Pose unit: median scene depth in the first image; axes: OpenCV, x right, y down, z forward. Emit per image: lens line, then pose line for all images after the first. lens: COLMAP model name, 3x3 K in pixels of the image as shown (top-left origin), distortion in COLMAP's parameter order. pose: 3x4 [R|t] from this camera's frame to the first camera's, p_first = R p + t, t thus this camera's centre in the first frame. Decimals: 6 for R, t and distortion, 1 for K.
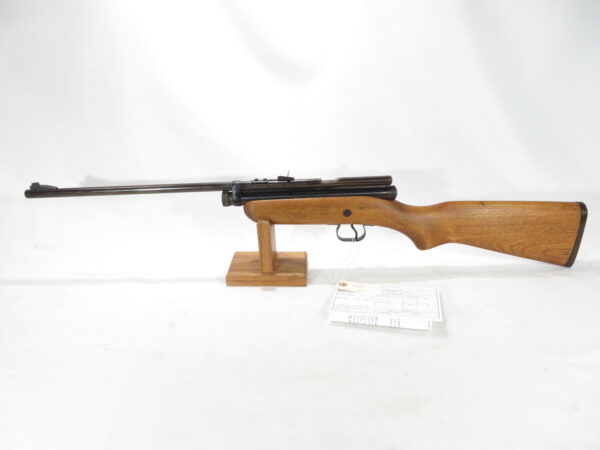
lens RADIAL K [[437.7, 0, 298.3], [0, 437.7, 224.3], [0, 0, 1]] dist [-0.003569, 0.001888]
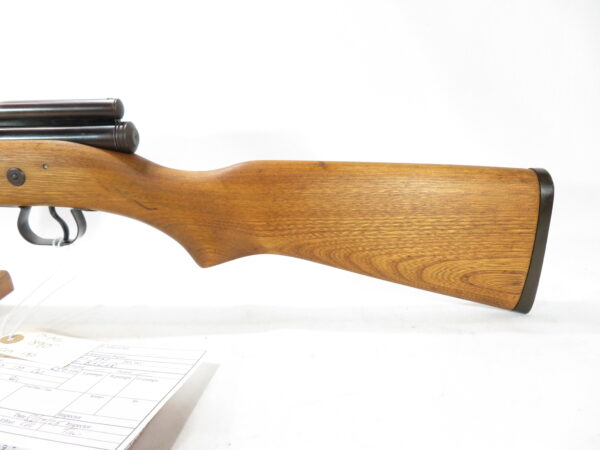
lens RADIAL K [[437.7, 0, 304.7], [0, 437.7, 227.8], [0, 0, 1]] dist [-0.003569, 0.001888]
pose [[0.999748, 0.022424, -0.001072, 0.400124], [-0.022401, 0.993292, -0.113446, 0.069037], [-0.001479, 0.113441, 0.993544, 0.548278]]
